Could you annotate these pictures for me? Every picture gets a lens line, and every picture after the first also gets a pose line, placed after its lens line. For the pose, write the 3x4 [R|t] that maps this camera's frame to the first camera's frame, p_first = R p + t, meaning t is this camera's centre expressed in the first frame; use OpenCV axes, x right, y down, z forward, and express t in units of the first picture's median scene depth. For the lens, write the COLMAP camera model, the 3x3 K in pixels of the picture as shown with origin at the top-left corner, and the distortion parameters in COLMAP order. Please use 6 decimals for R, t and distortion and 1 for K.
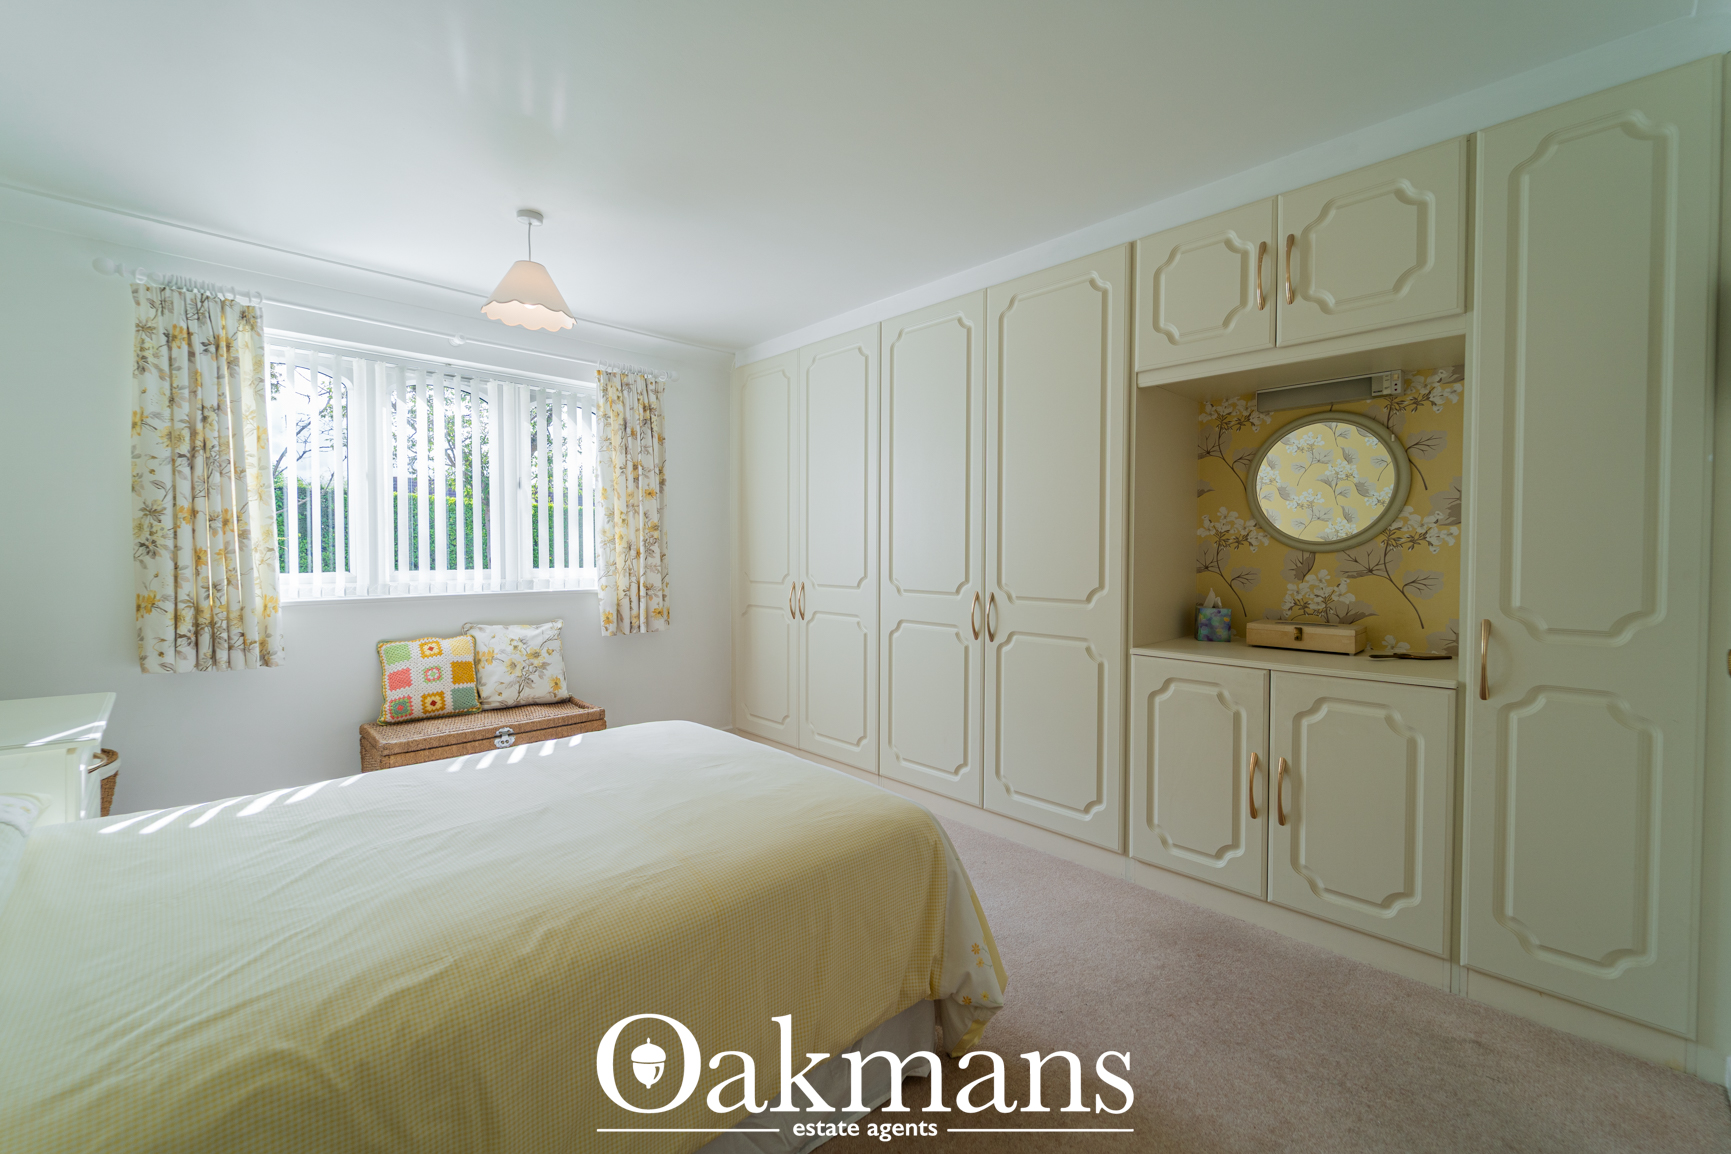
lens RADIAL K [[704.4, 0, 873.9], [0, 704.4, 564.9], [0, 0, 1]] dist [0.001708, -0.001859]
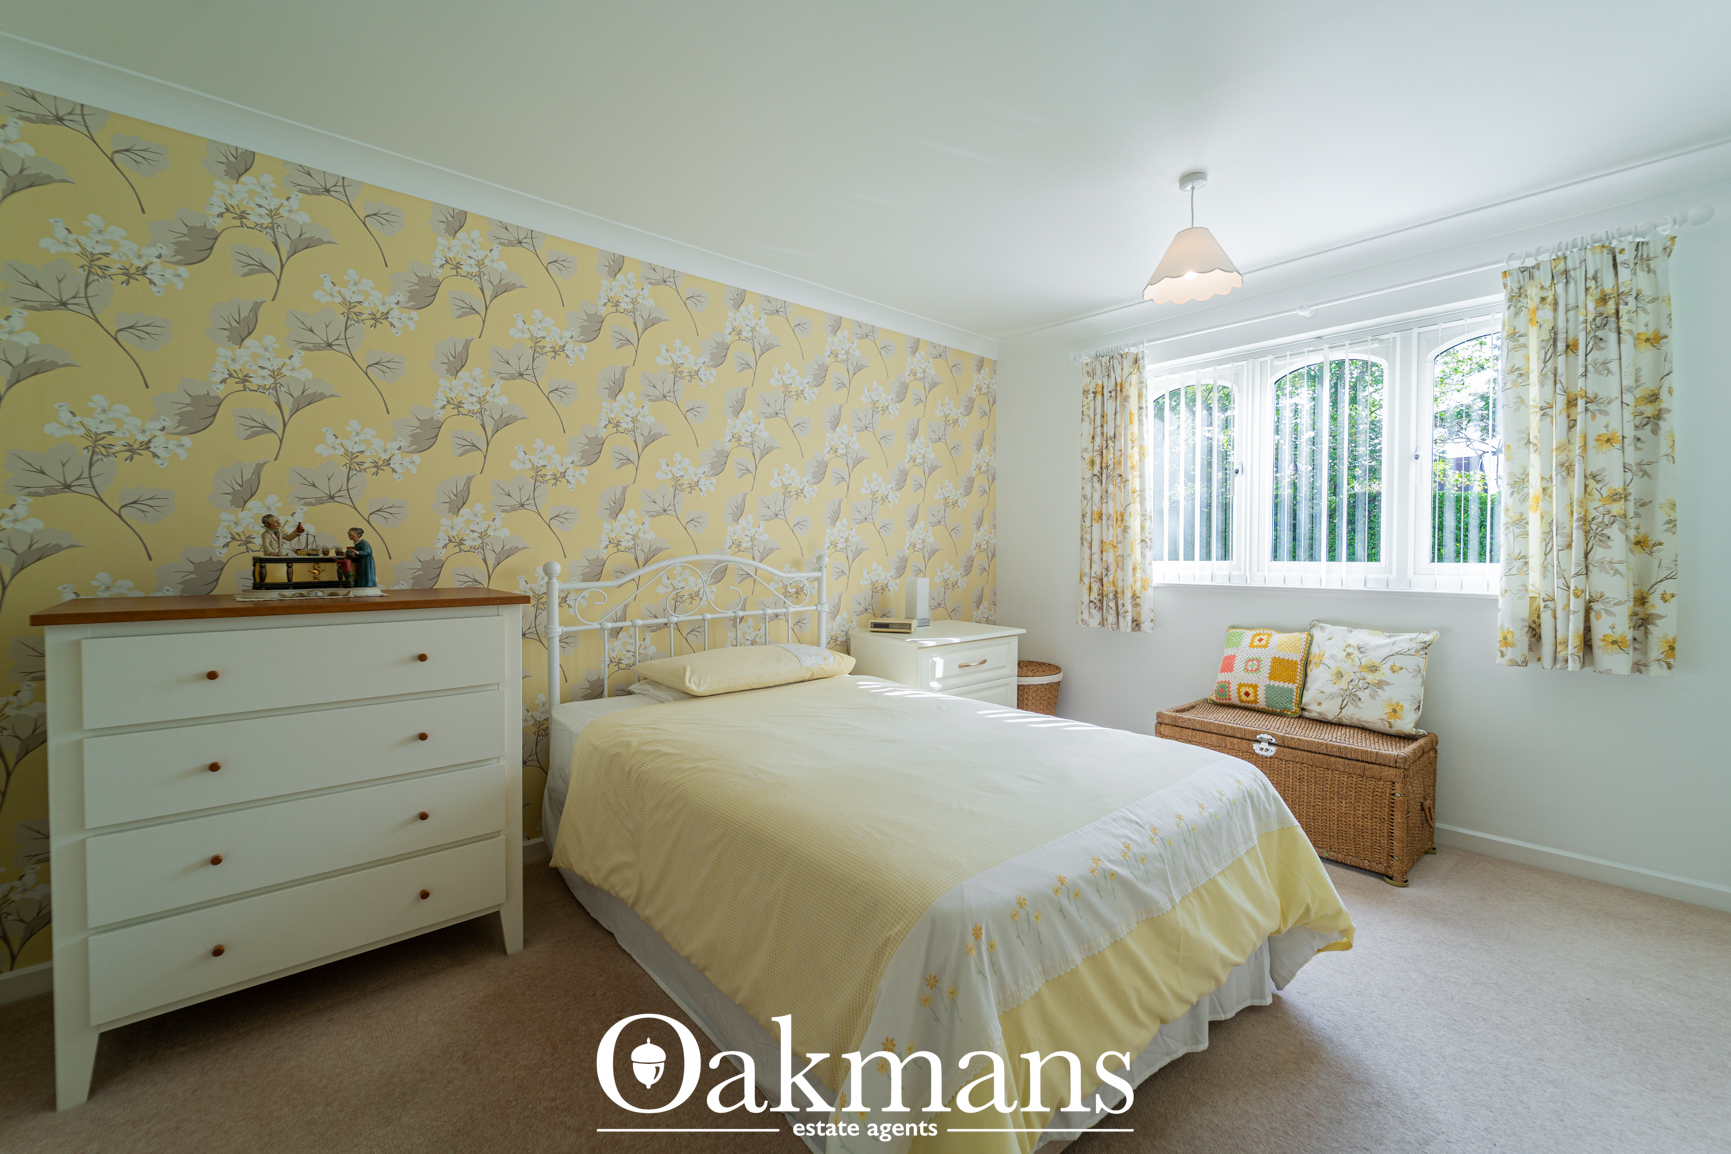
lens RADIAL K [[704.4, 0, 854.6], [0, 704.4, 565.7], [0, 0, 1]] dist [0.001708, -0.001859]
pose [[-0.067205, 0.021401, -0.997510, 0.384780], [-0.020221, 0.999535, 0.022806, 0.004392], [0.997534, 0.021703, -0.066741, 0.495845]]
